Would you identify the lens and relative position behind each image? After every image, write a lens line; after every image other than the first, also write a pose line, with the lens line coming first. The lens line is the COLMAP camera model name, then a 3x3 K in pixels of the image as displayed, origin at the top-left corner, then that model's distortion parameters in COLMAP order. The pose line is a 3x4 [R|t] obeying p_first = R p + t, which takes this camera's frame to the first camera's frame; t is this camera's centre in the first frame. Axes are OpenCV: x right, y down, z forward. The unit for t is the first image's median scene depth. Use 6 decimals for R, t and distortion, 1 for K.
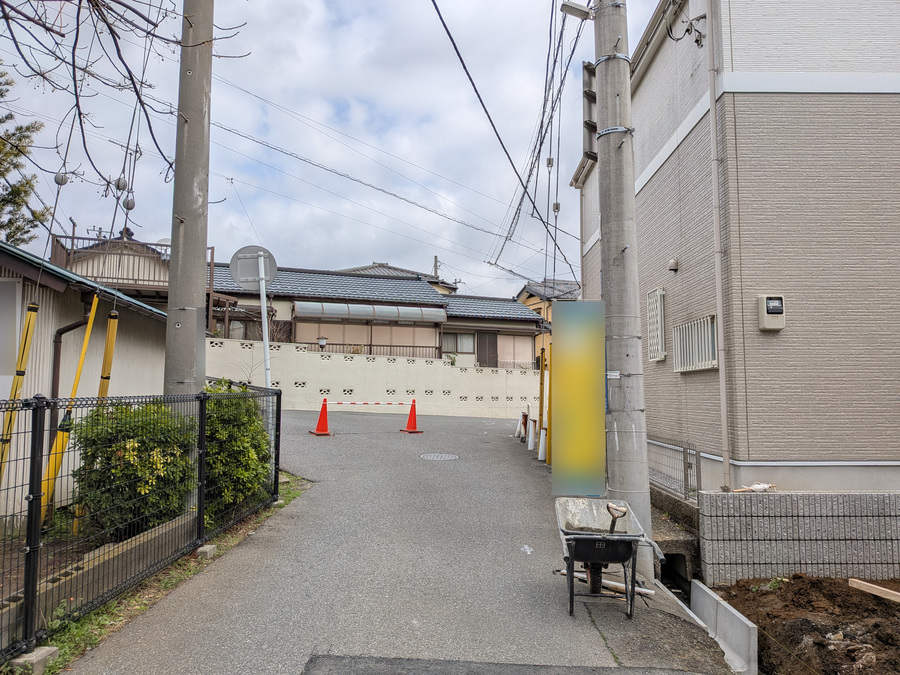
lens RADIAL K [[639.4, 0, 455.4], [0, 639.4, 332.3], [0, 0, 1]] dist [0.062103, -0.092669]
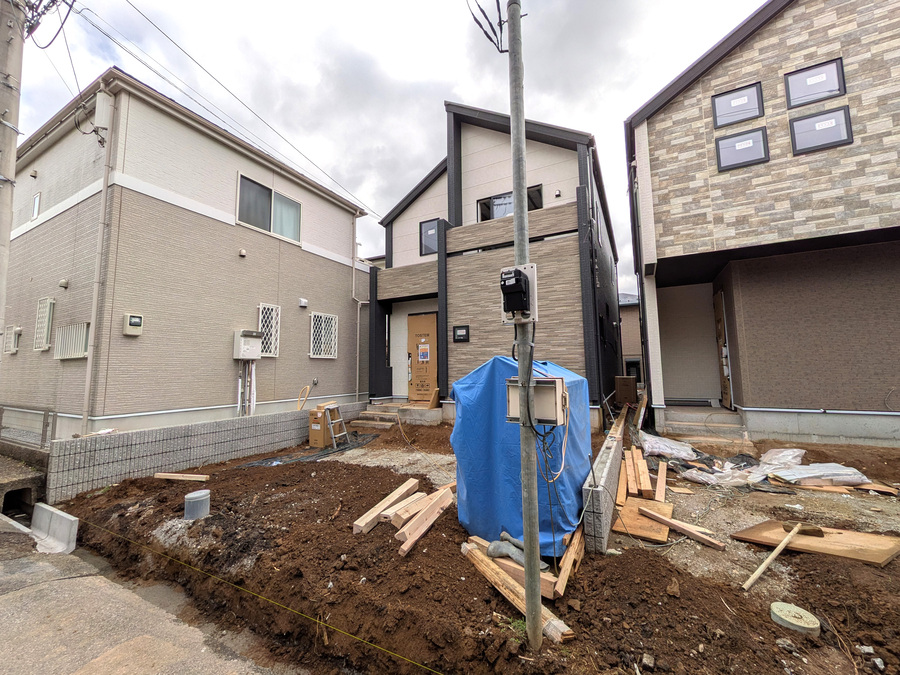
lens RADIAL K [[357.2, 0, 451.6], [0, 357.2, 333.9], [0, 0, 1]] dist [-0.001312, 0.000362]
pose [[0.446773, 0.083770, 0.890717, 0.035444], [-0.073610, 0.995673, -0.056718, -0.015271], [-0.891614, -0.040225, 0.451006, -0.150246]]
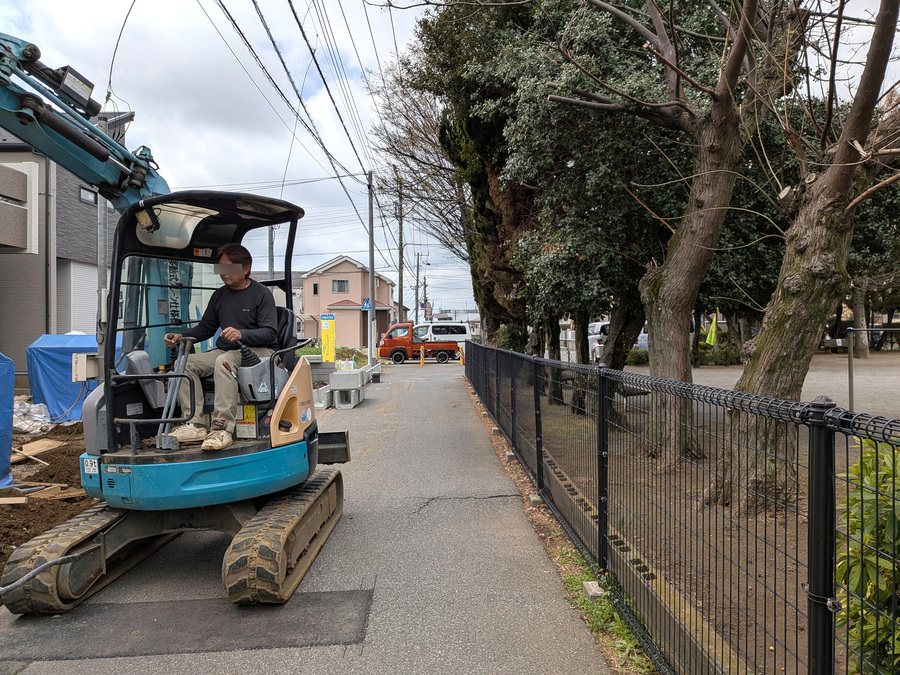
lens RADIAL K [[639.4, 0, 455.4], [0, 639.4, 332.3], [0, 0, 1]] dist [0.062103, -0.092669]
pose [[-0.999022, 0.006180, -0.043772, -0.162554], [0.010089, 0.995923, -0.089641, 0.067062], [0.043040, -0.089995, -0.995012, 1.011740]]
